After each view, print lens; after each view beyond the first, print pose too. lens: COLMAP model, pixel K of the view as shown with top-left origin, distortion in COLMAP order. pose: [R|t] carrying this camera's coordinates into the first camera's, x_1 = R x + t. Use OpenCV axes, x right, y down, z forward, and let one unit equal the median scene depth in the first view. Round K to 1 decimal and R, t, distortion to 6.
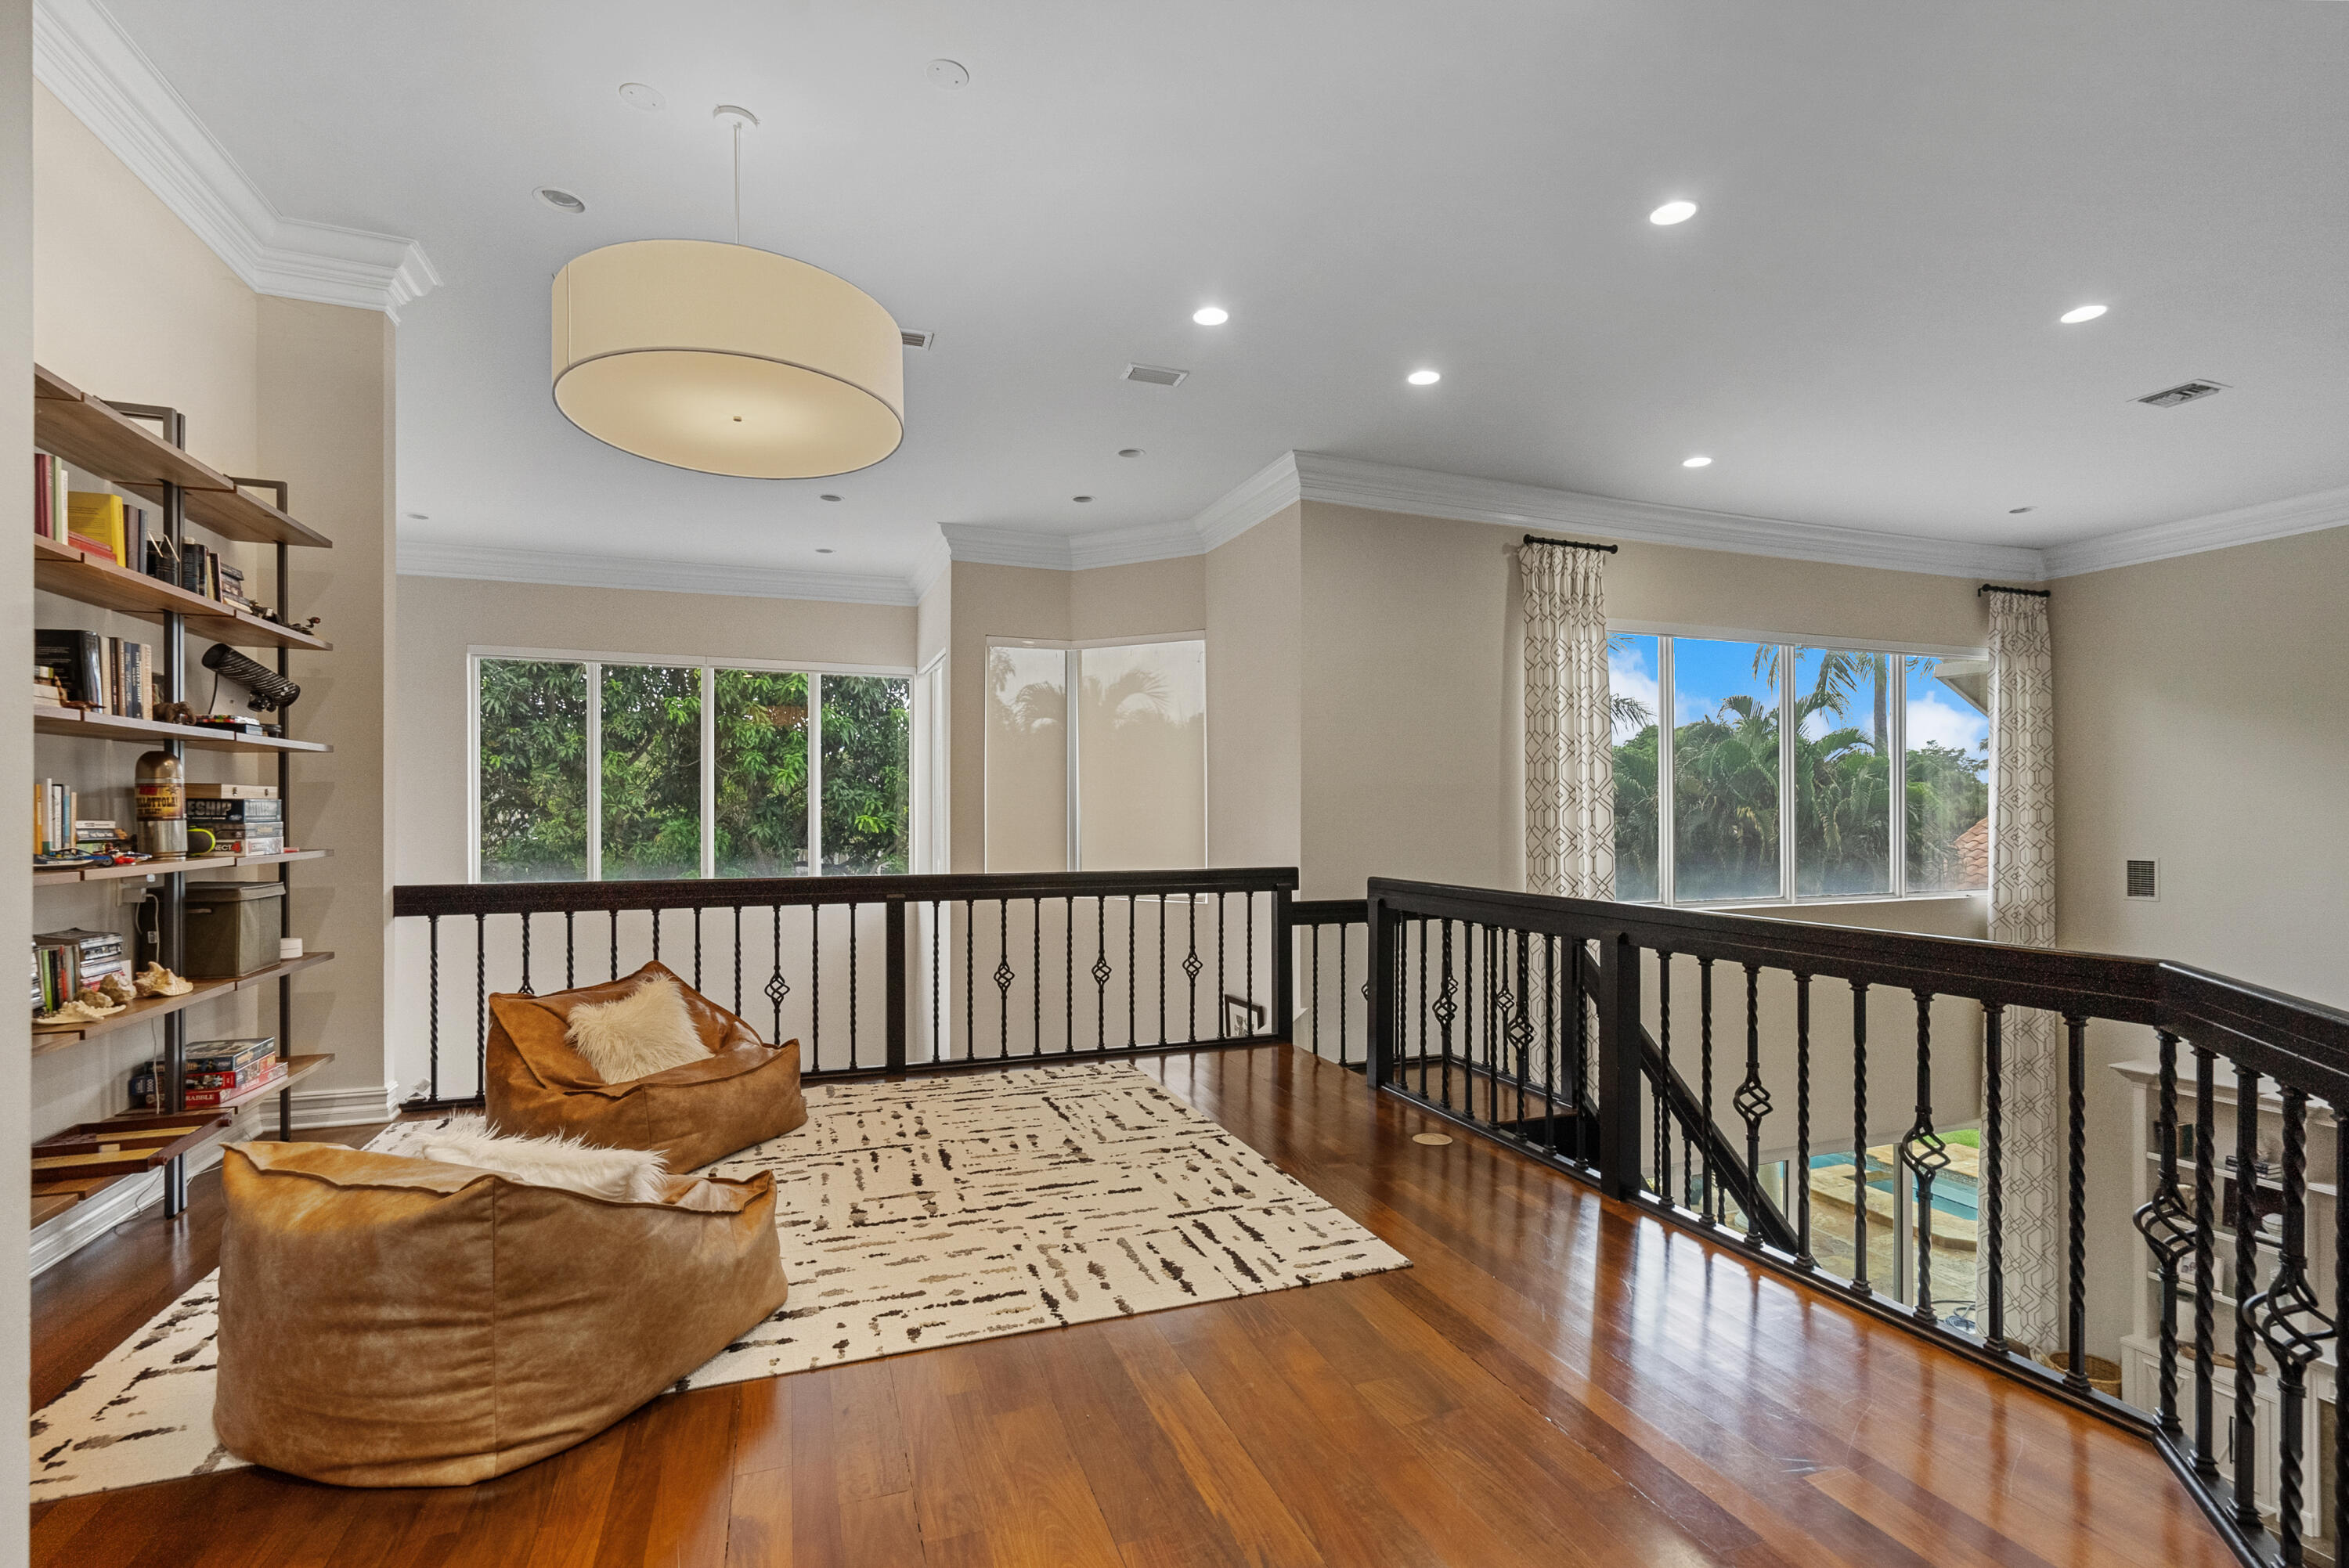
lens RADIAL K [[1071.5, 0, 1177.4], [0, 1071.5, 800.6], [0, 0, 1]] dist [0.003027, 0.000509]
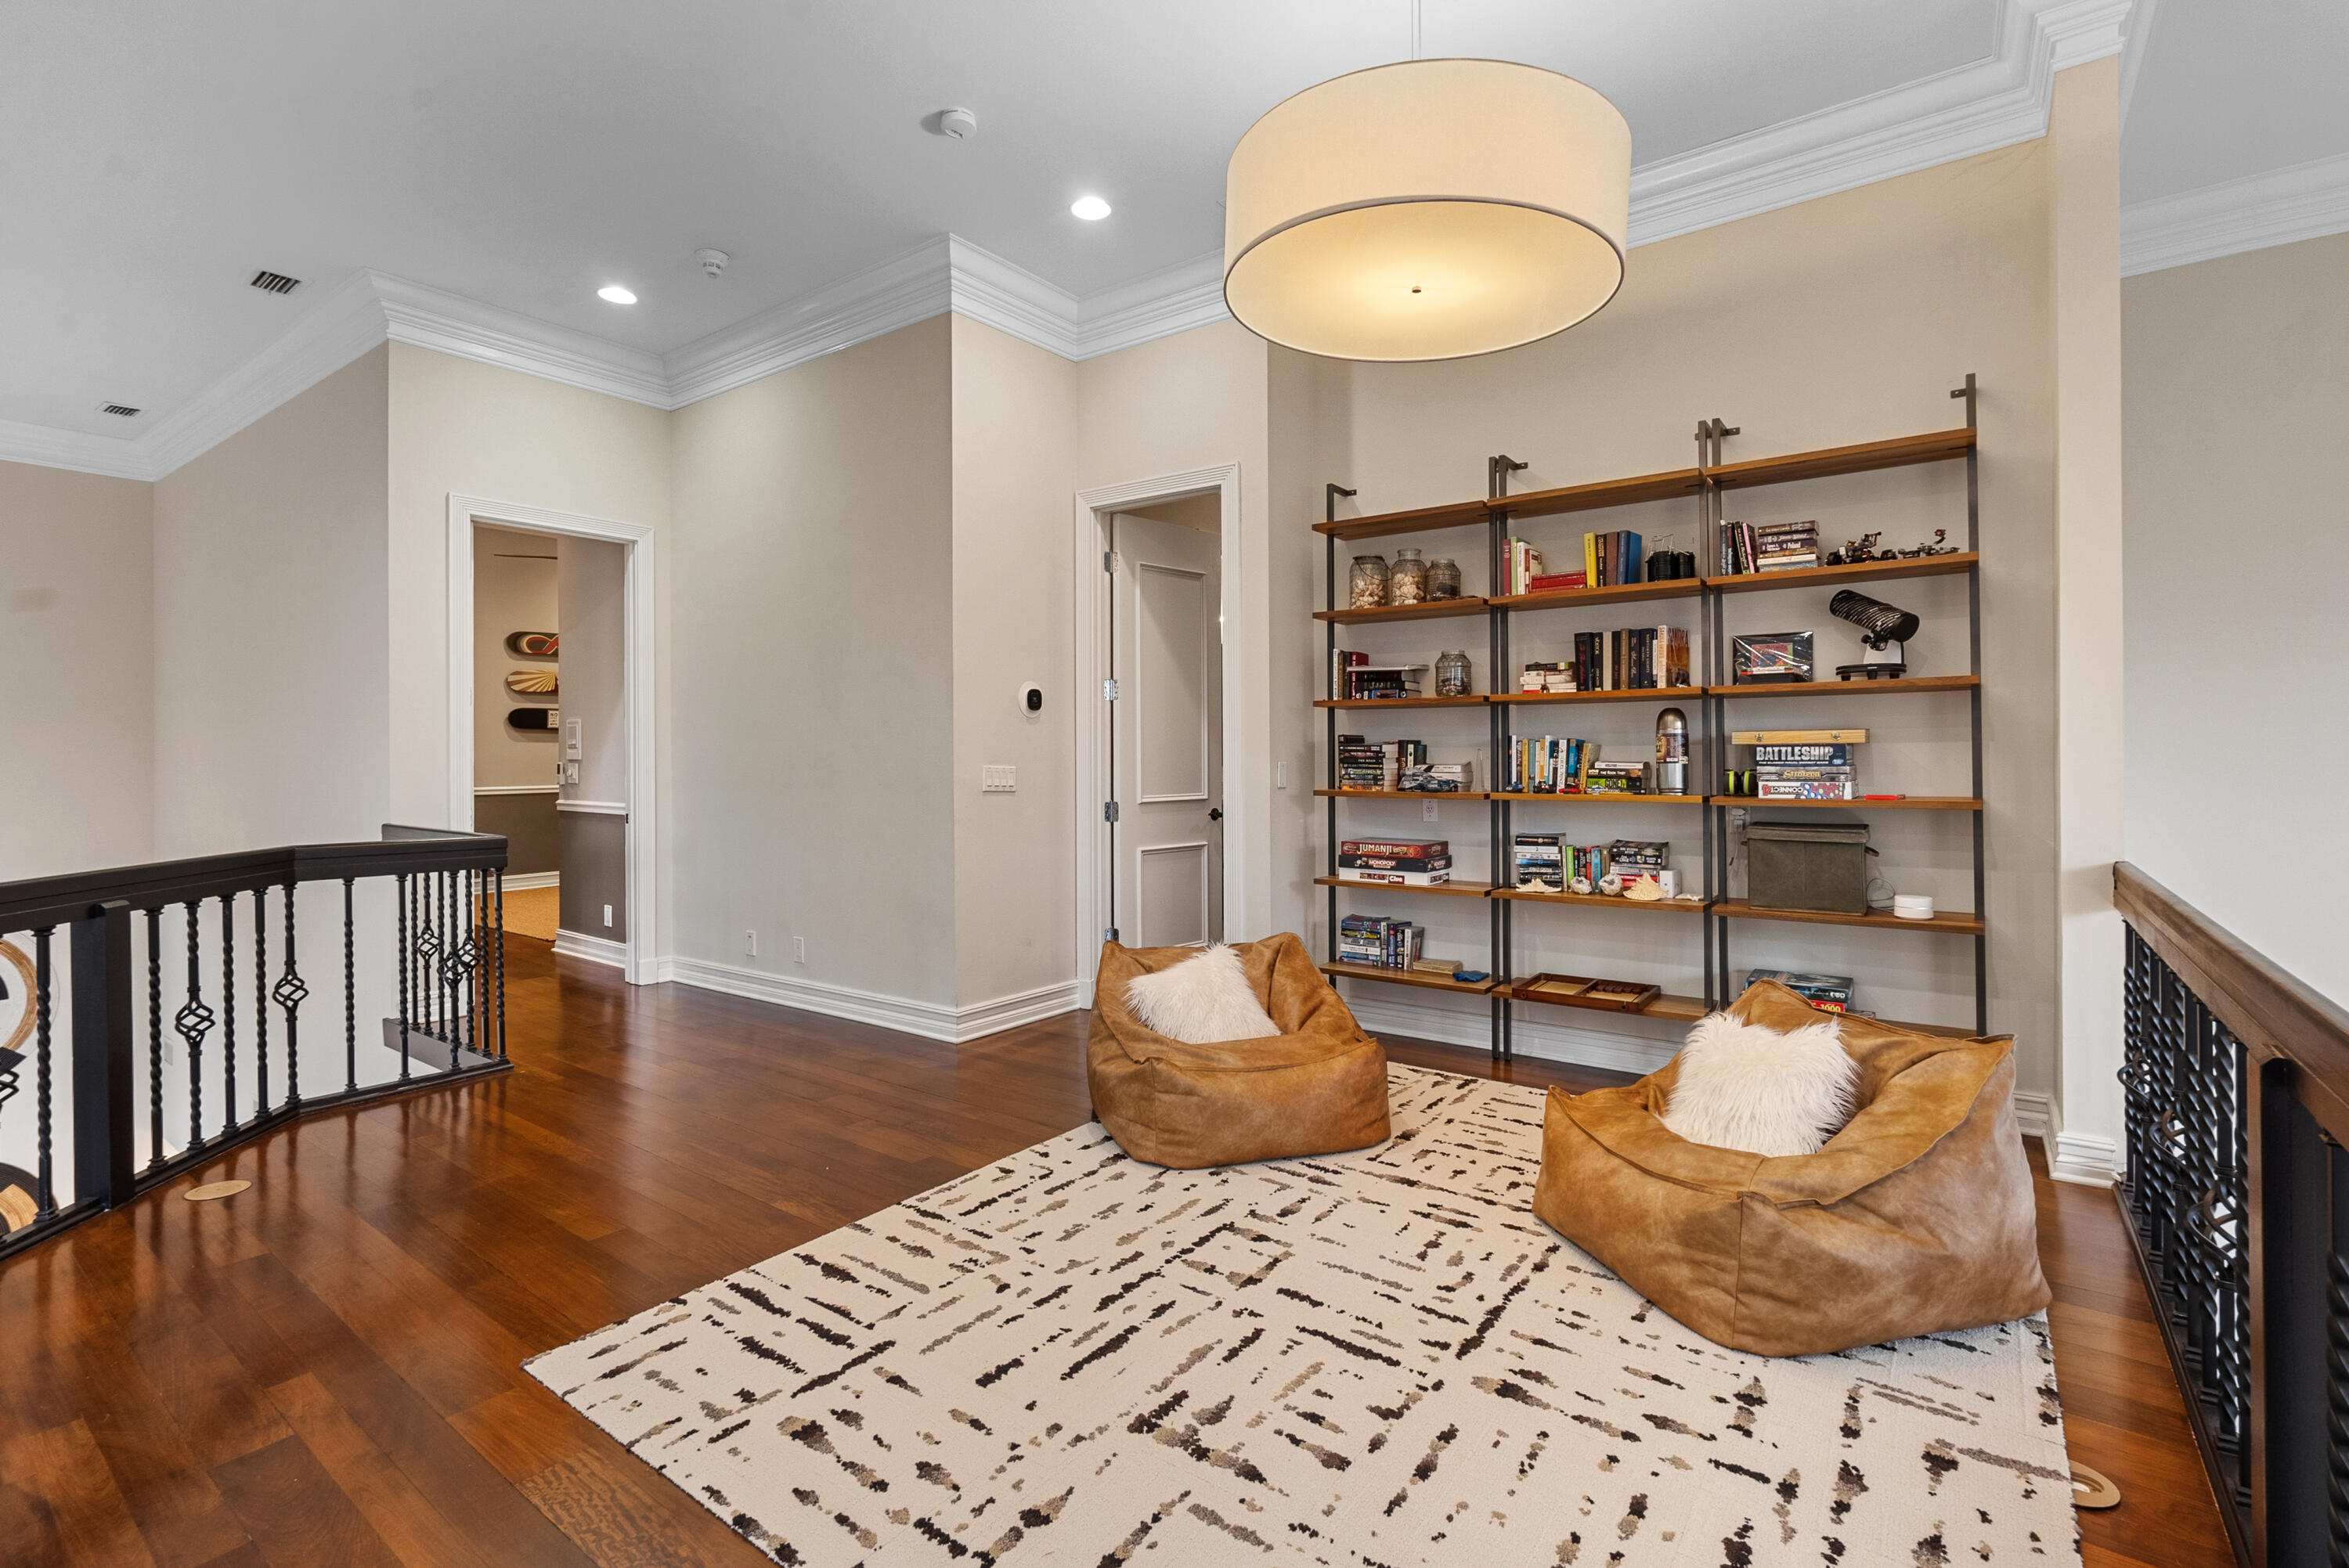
lens RADIAL K [[1071.5, 0, 1173.8], [0, 1071.5, 767.5], [0, 0, 1]] dist [0.003027, 0.000509]
pose [[-0.836609, 0.012688, -0.547654, 0.218699], [0.014455, 0.999895, 0.001083, 0.012716], [0.547610, -0.007011, -0.836704, 1.693107]]
